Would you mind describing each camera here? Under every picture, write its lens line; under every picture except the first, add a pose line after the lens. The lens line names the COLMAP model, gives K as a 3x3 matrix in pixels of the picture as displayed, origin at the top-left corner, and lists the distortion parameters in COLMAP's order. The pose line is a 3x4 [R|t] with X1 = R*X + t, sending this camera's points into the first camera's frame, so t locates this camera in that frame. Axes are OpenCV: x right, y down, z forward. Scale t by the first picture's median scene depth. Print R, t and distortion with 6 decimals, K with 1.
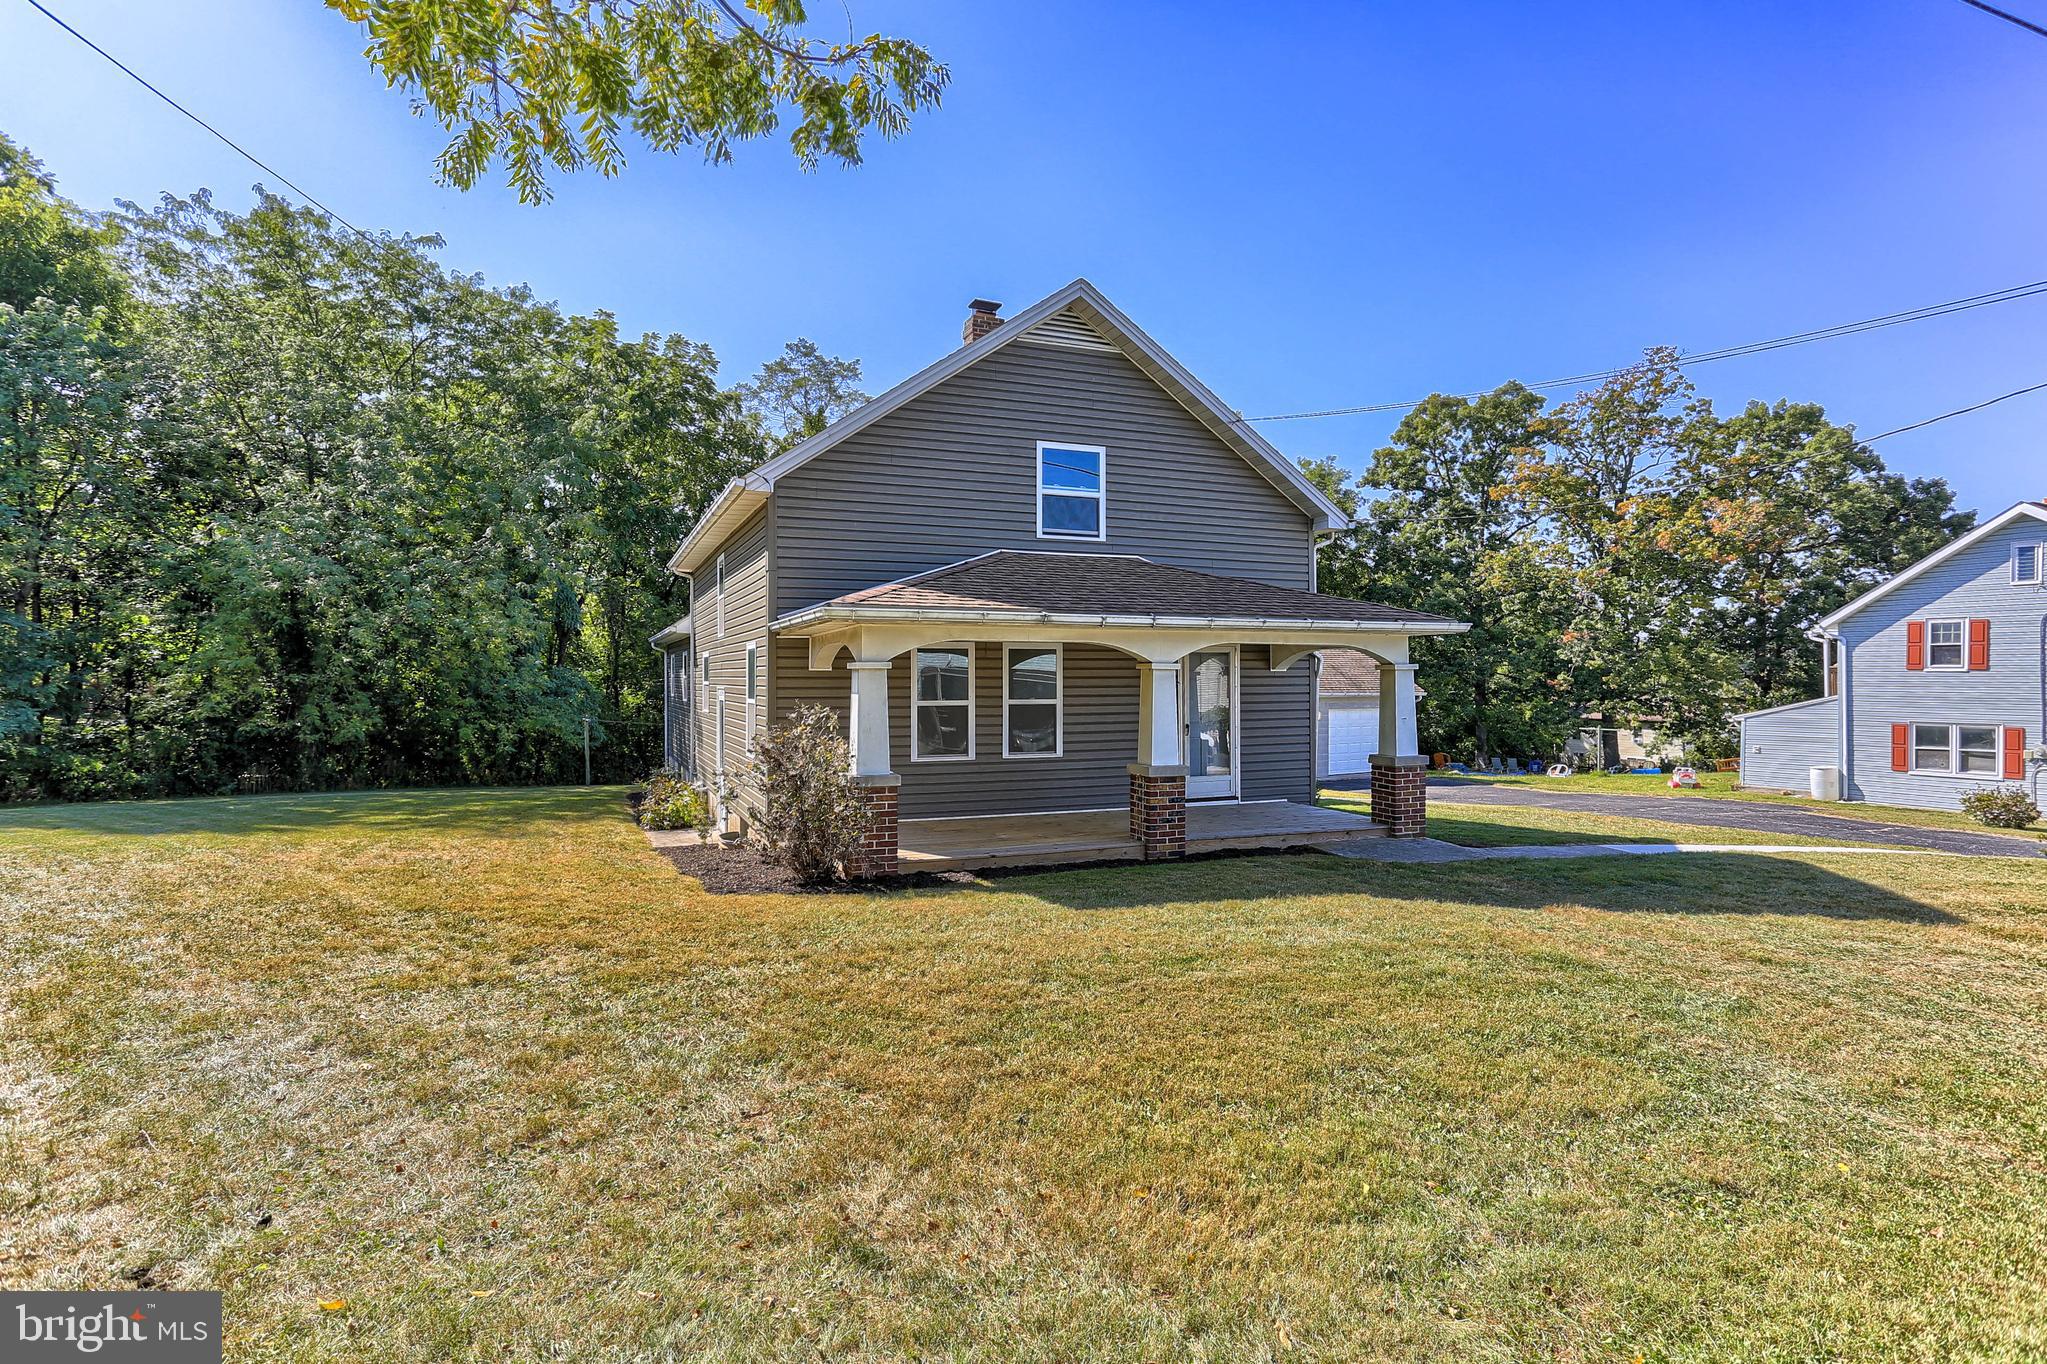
lens RADIAL K [[1040.2, 0, 994.1], [0, 1040.2, 683.4], [0, 0, 1]] dist [-0.015460, 0.004841]
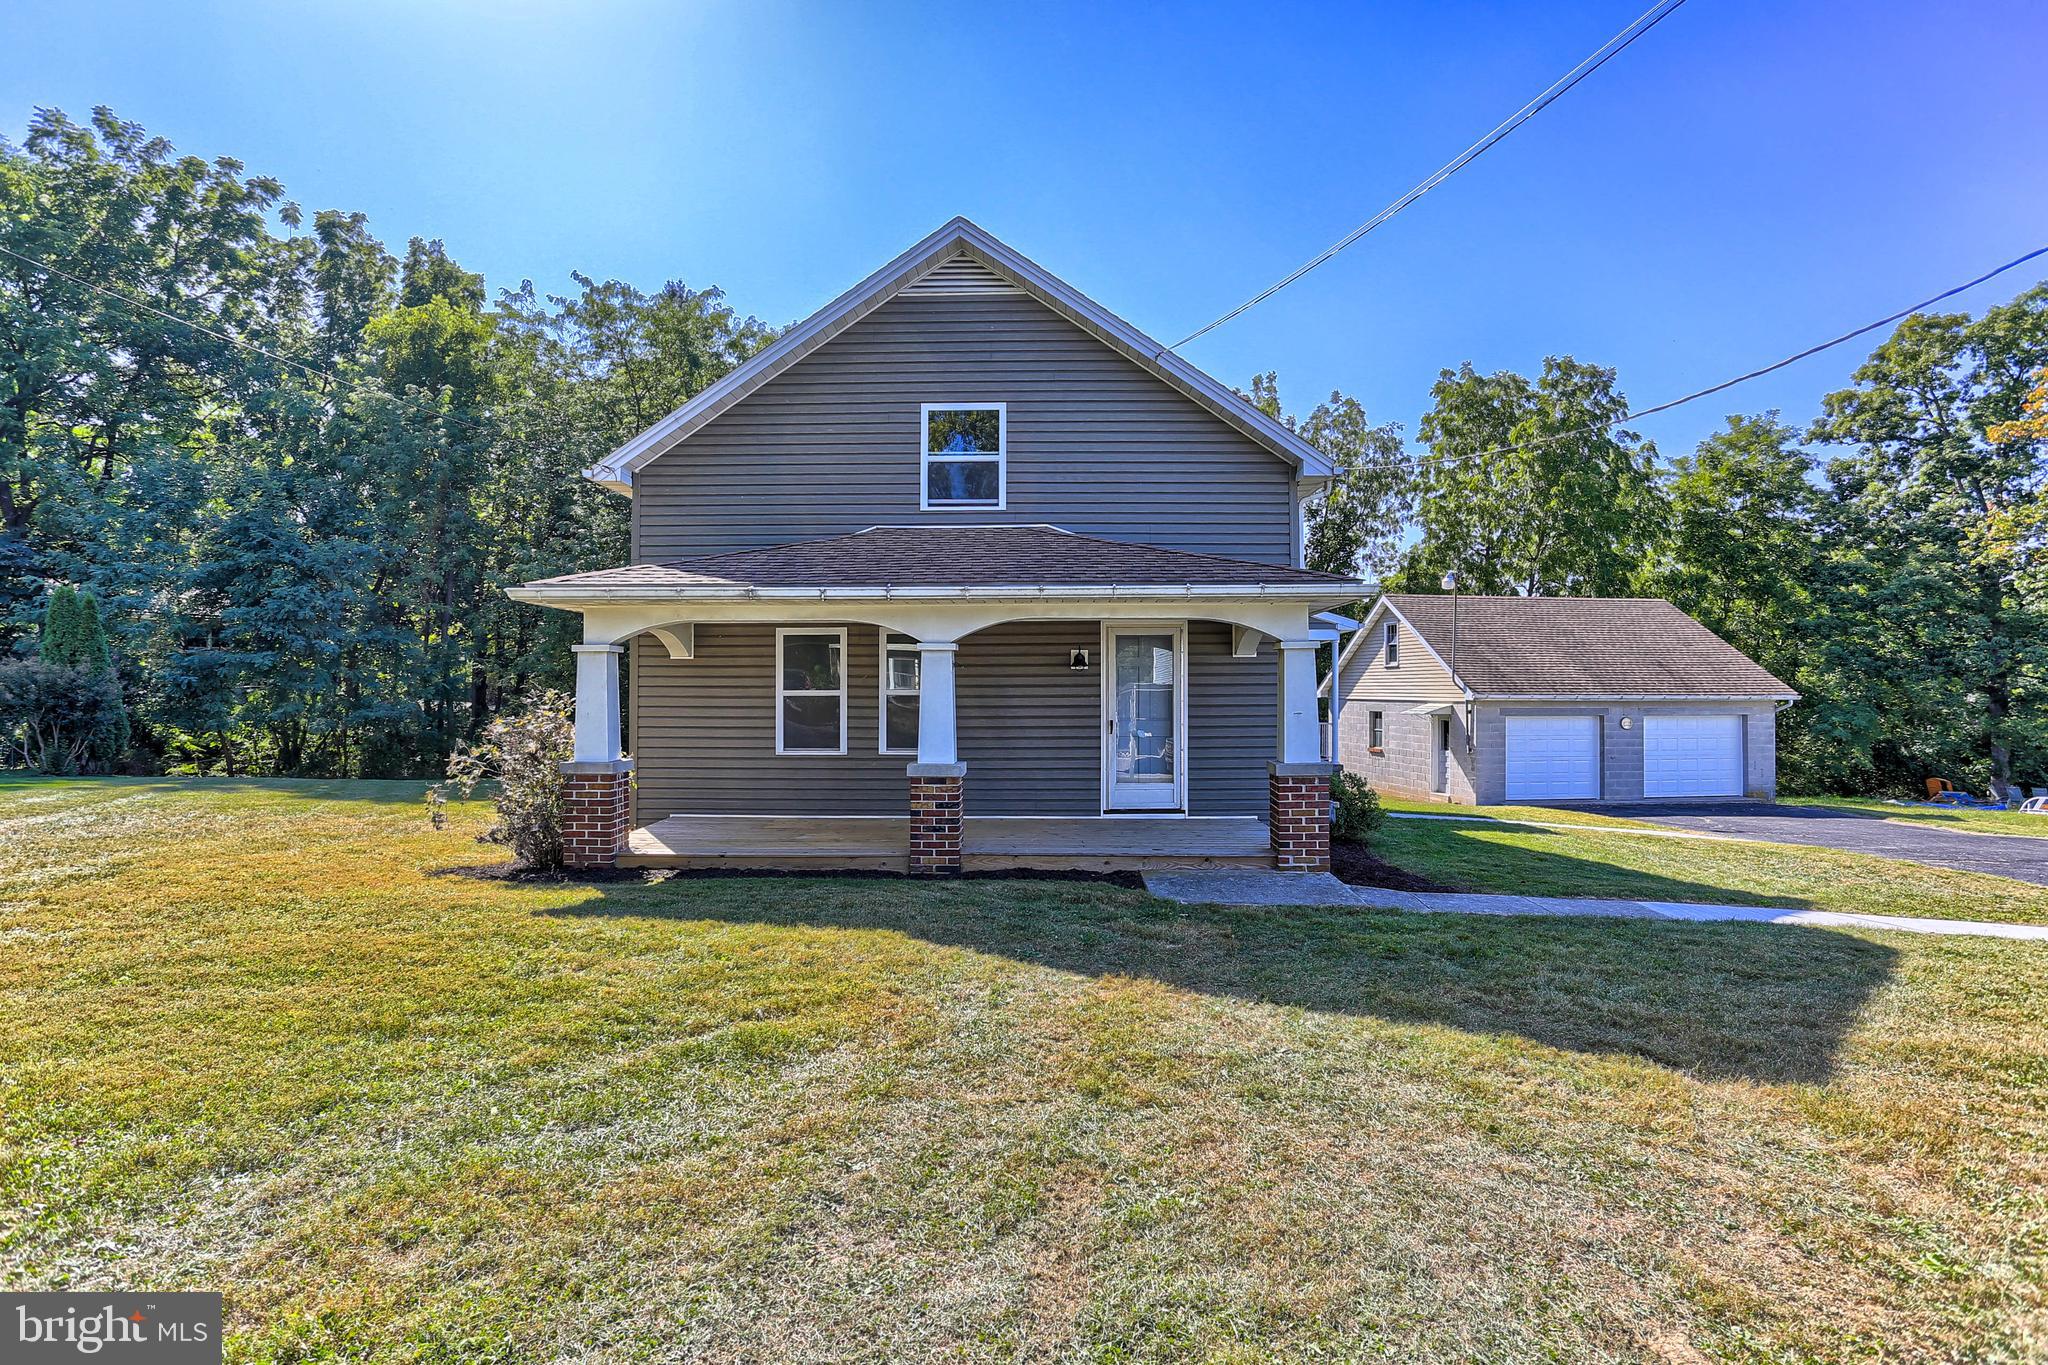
lens RADIAL K [[1028.5, 0, 1013.7], [0, 1028.5, 682.1], [0, 0, 1]] dist [-0.031047, 0.012893]
pose [[0.921026, -0.002505, -0.389493, 0.449481], [-0.001273, 0.999955, -0.009441, 0.016471], [0.389499, 0.009192, 0.920981, 0.206844]]
